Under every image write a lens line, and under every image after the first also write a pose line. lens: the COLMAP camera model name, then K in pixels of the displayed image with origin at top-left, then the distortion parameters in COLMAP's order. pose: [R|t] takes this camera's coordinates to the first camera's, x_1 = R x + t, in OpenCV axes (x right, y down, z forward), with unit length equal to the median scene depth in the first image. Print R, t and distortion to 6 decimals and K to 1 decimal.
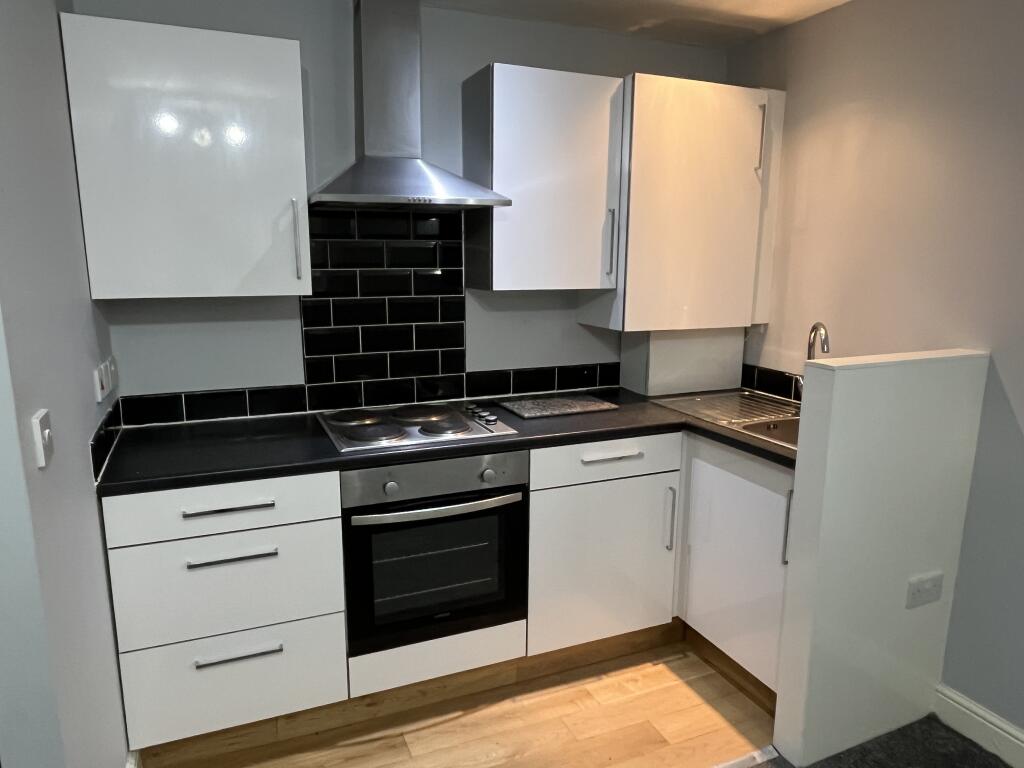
lens RADIAL K [[685.0, 0, 515.6], [0, 685.0, 387.4], [0, 0, 1]] dist [0.004058, 0.000628]
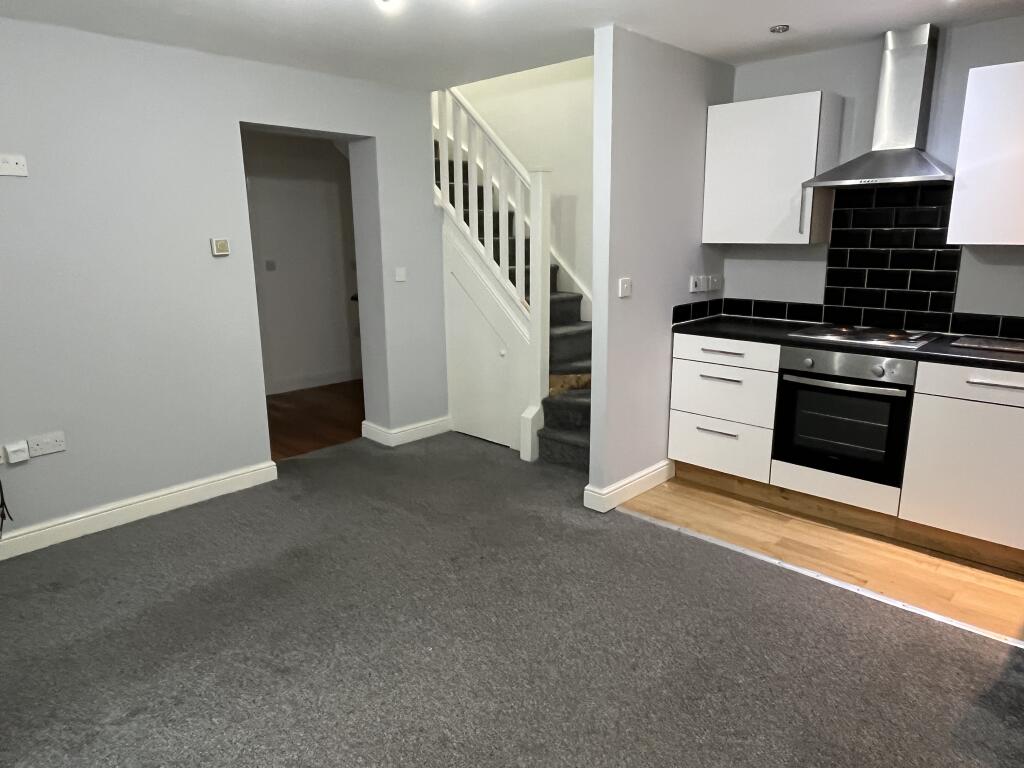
lens RADIAL K [[685.0, 0, 513.1], [0, 685.0, 384.1], [0, 0, 1]] dist [0.004058, 0.000628]
pose [[0.413018, 0.197995, -0.888940, 0.901309], [-0.167577, 0.975938, 0.139512, 0.080006], [0.895172, 0.091345, 0.436260, -0.305373]]
